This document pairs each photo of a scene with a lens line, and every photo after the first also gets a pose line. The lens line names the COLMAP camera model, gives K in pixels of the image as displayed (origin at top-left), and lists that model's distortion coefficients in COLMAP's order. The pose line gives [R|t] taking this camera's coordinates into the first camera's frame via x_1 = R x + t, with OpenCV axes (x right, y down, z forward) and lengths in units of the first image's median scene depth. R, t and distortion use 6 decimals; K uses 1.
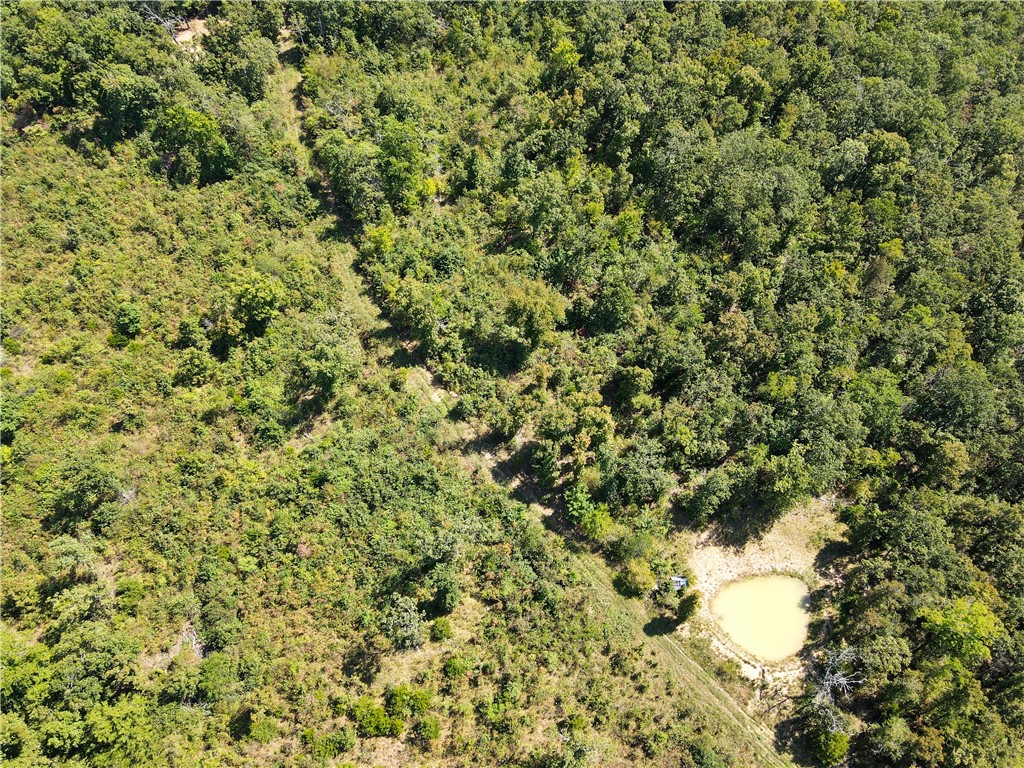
lens RADIAL K [[749.0, 0, 512.0], [0, 749.0, 384.0], [0, 0, 1]] dist [-0.006236, 0.047456]
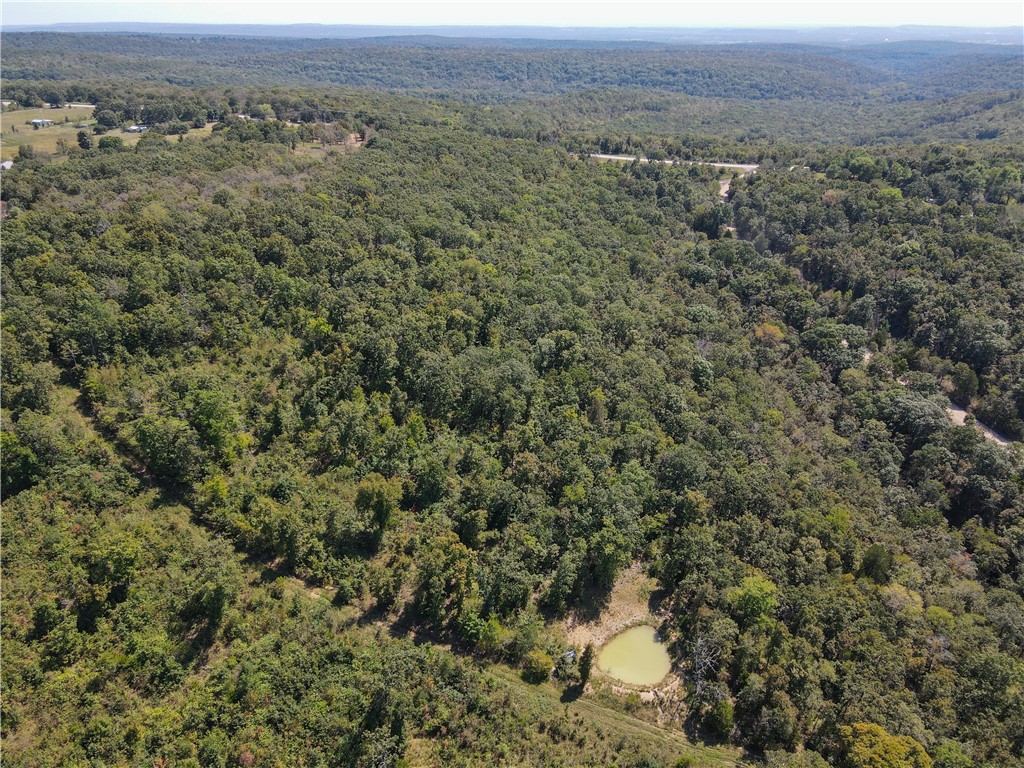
lens RADIAL K [[749.0, 0, 512.0], [0, 749.0, 384.0], [0, 0, 1]] dist [-0.006236, 0.047456]
pose [[0.878381, -0.208965, 0.429861, -0.254457], [0.359379, 0.881682, -0.305752, 0.185290], [-0.315109, 0.423050, 0.849550, -0.173768]]
